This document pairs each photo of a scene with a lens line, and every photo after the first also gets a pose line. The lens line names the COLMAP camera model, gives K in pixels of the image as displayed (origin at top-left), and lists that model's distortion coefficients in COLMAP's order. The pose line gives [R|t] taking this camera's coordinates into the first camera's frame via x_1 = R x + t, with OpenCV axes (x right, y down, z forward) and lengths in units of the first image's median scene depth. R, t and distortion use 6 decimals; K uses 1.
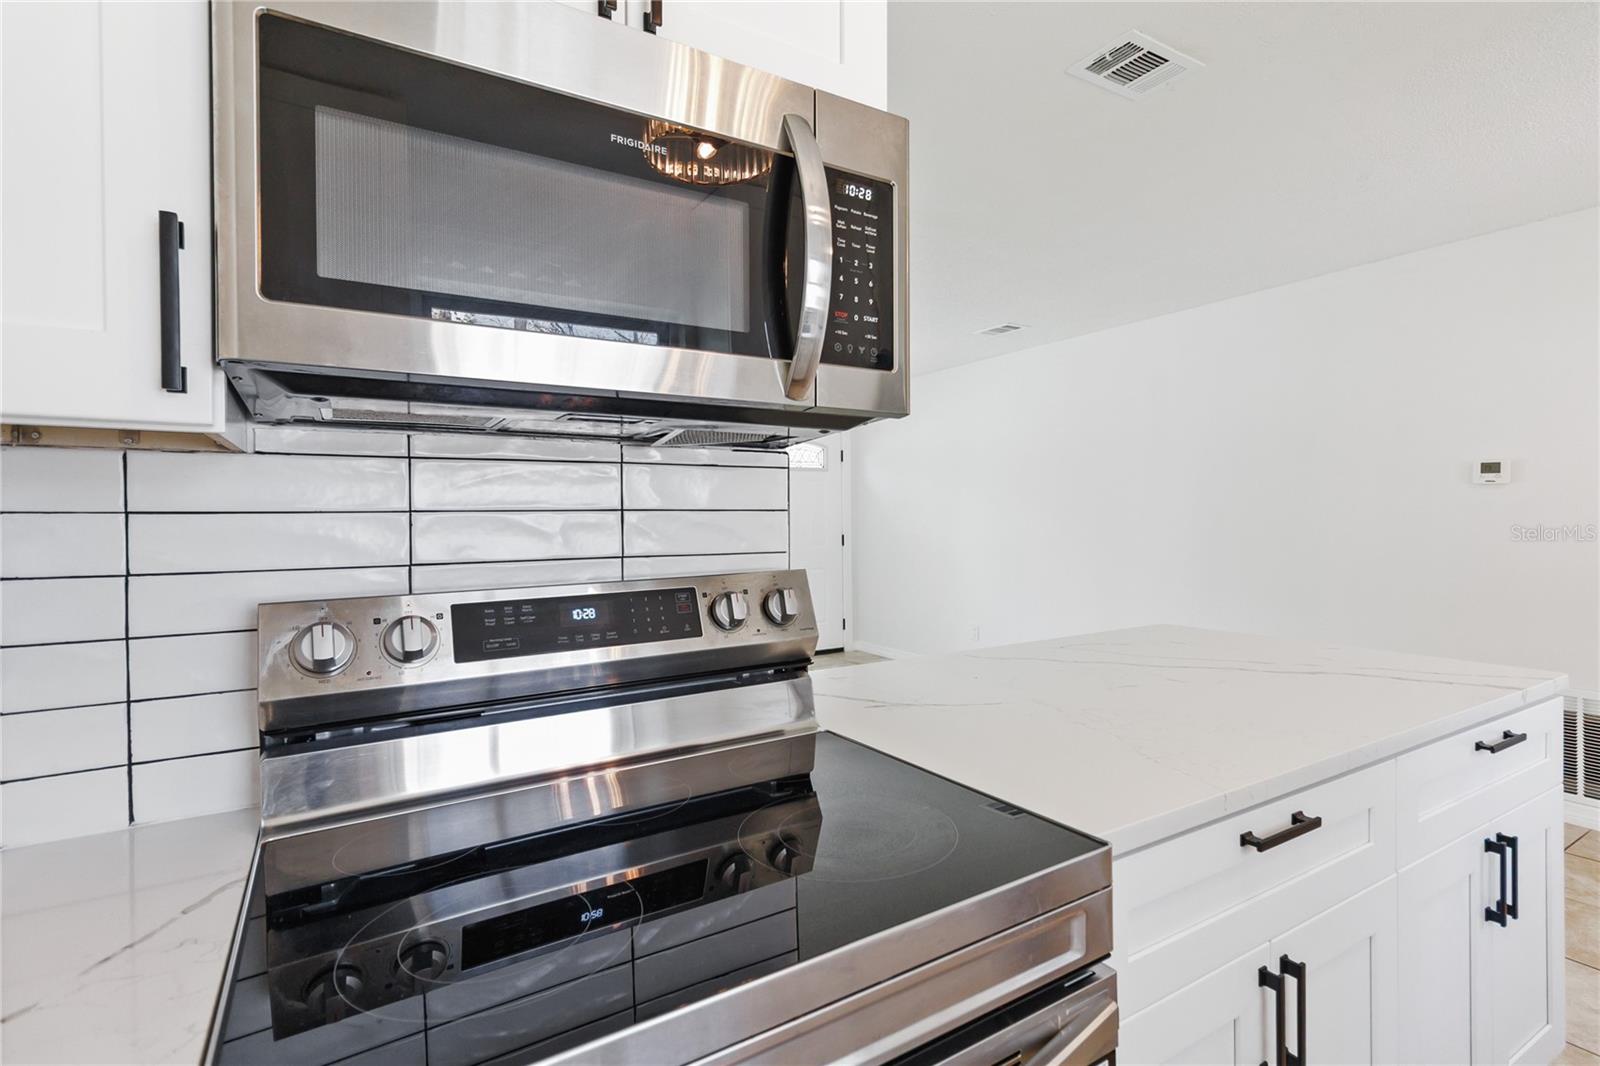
lens RADIAL K [[745.7, 0, 801.6], [0, 745.7, 521.7], [0, 0, 1]] dist [-0.003888, 0.001583]
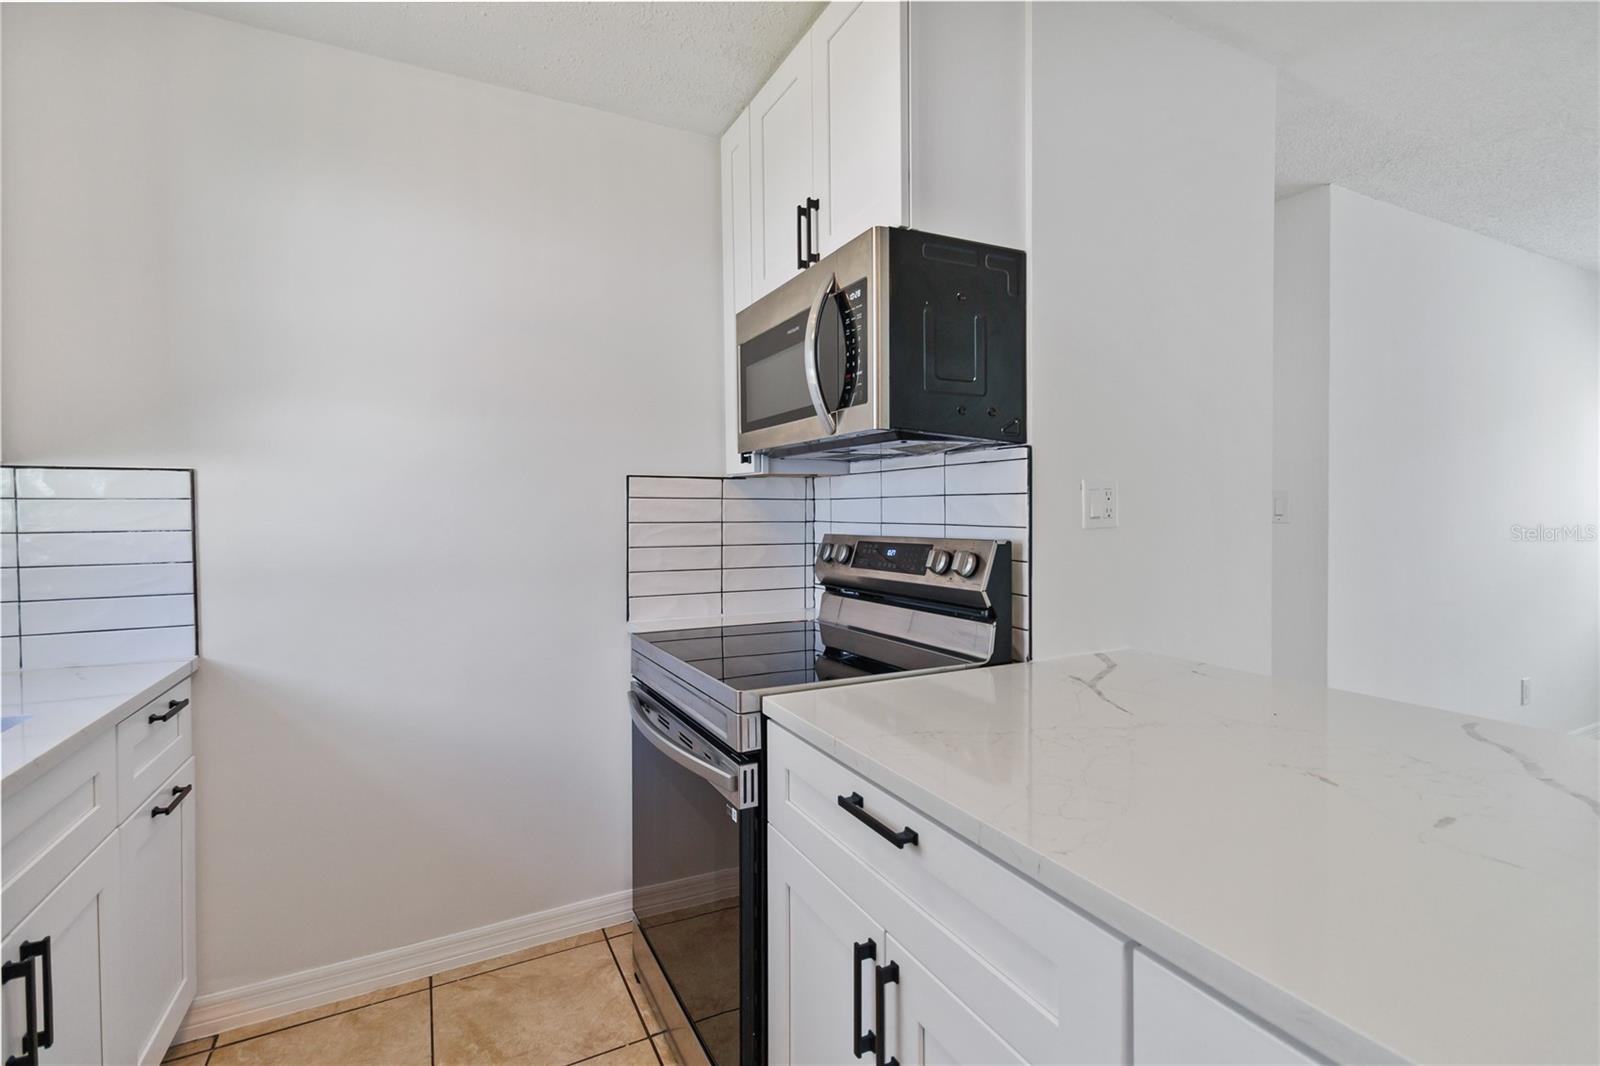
lens RADIAL K [[745.7, 0, 817.6], [0, 745.7, 519.7], [0, 0, 1]] dist [-0.003888, 0.001583]
pose [[-0.052884, 0.026516, -0.998249, 1.422800], [-0.001550, 0.999644, 0.026635, -0.005545], [0.998599, 0.002956, -0.052824, 0.852641]]
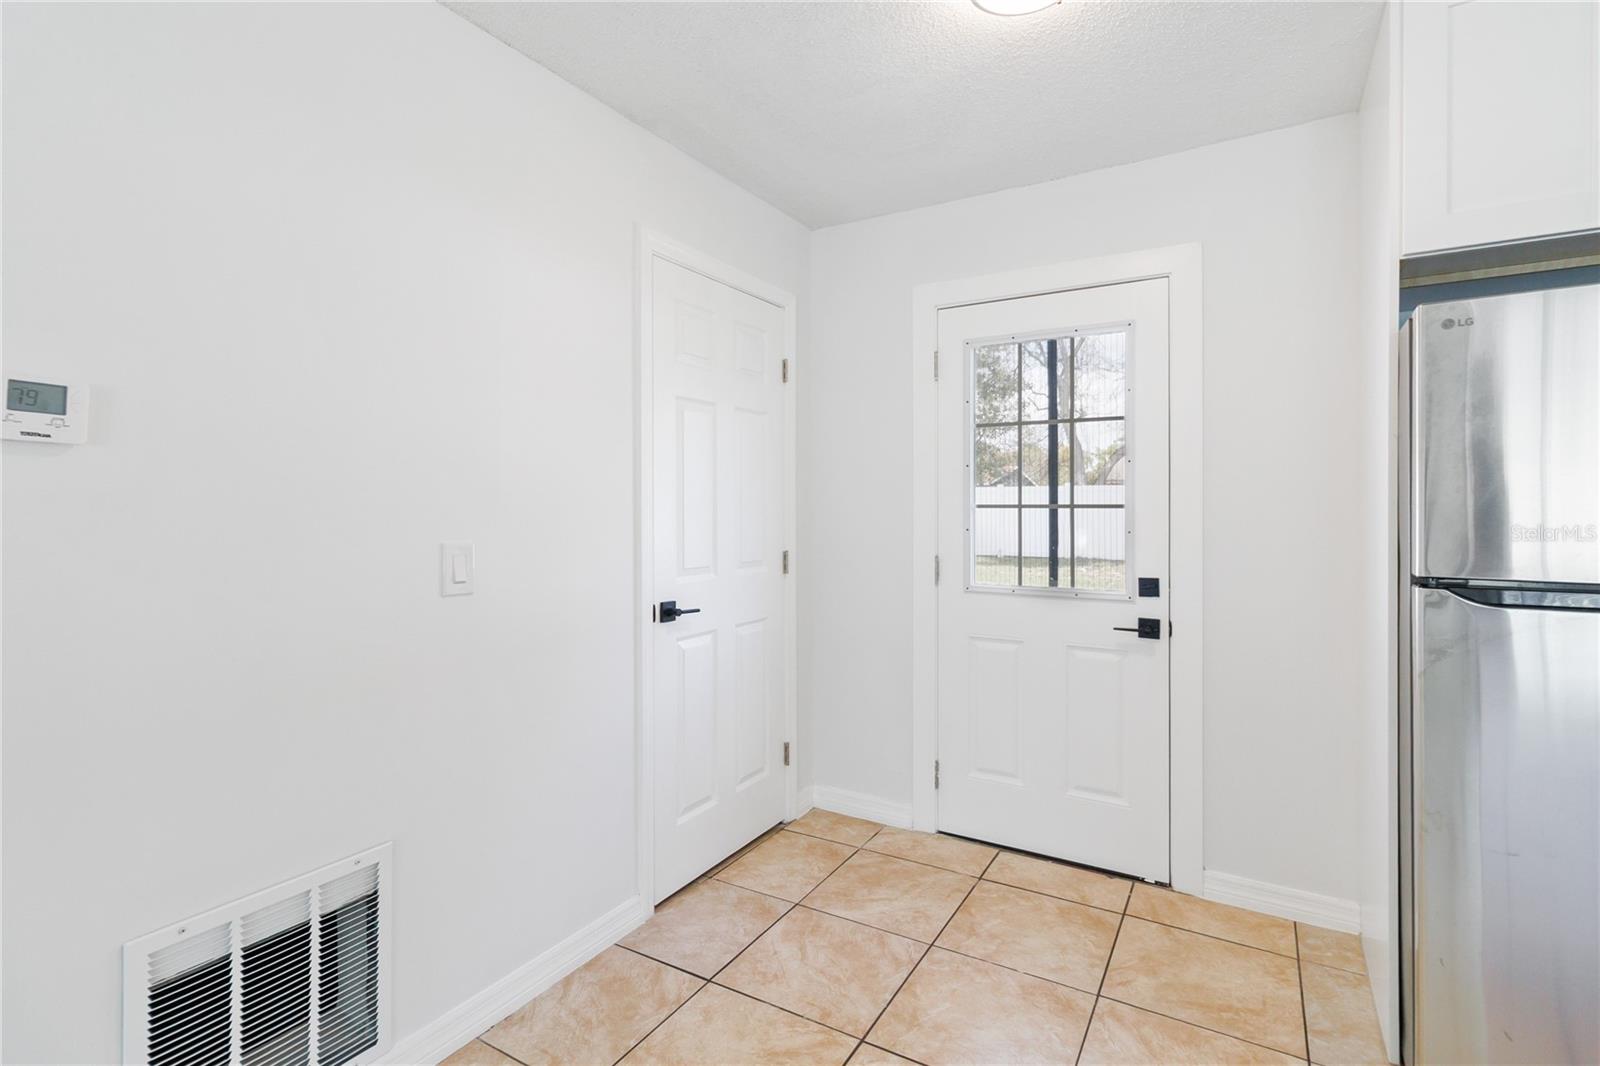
lens RADIAL K [[745.7, 0, 826.8], [0, 745.7, 507.1], [0, 0, 1]] dist [-0.003888, 0.001583]
pose [[-0.476966, 0.016834, 0.878761, 1.198809], [0.018407, 0.999789, -0.009162, -0.025381], [-0.878729, 0.011806, -0.477175, 2.332515]]
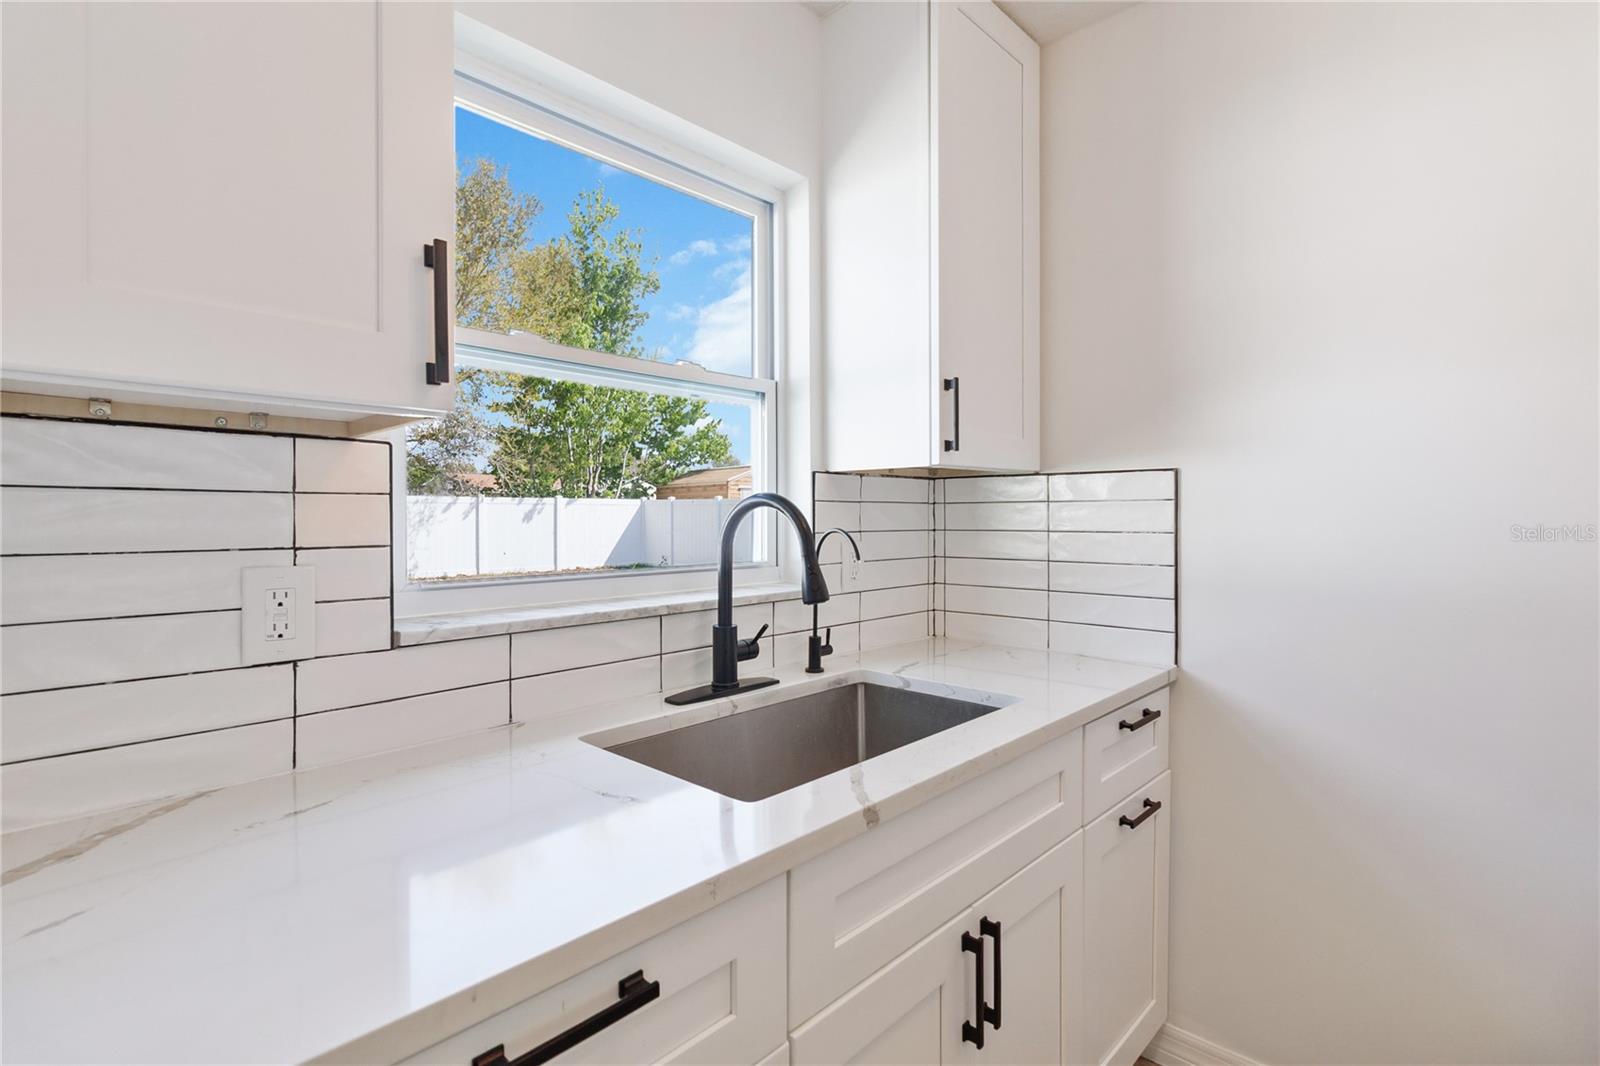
lens RADIAL K [[745.7, 0, 790.0], [0, 745.7, 522.1], [0, 0, 1]] dist [-0.003888, 0.001583]
pose [[-0.964678, 0.015043, -0.263002, 1.073318], [0.010215, 0.999753, 0.019714, 0.001929], [0.263233, 0.016332, -0.964594, 0.696170]]
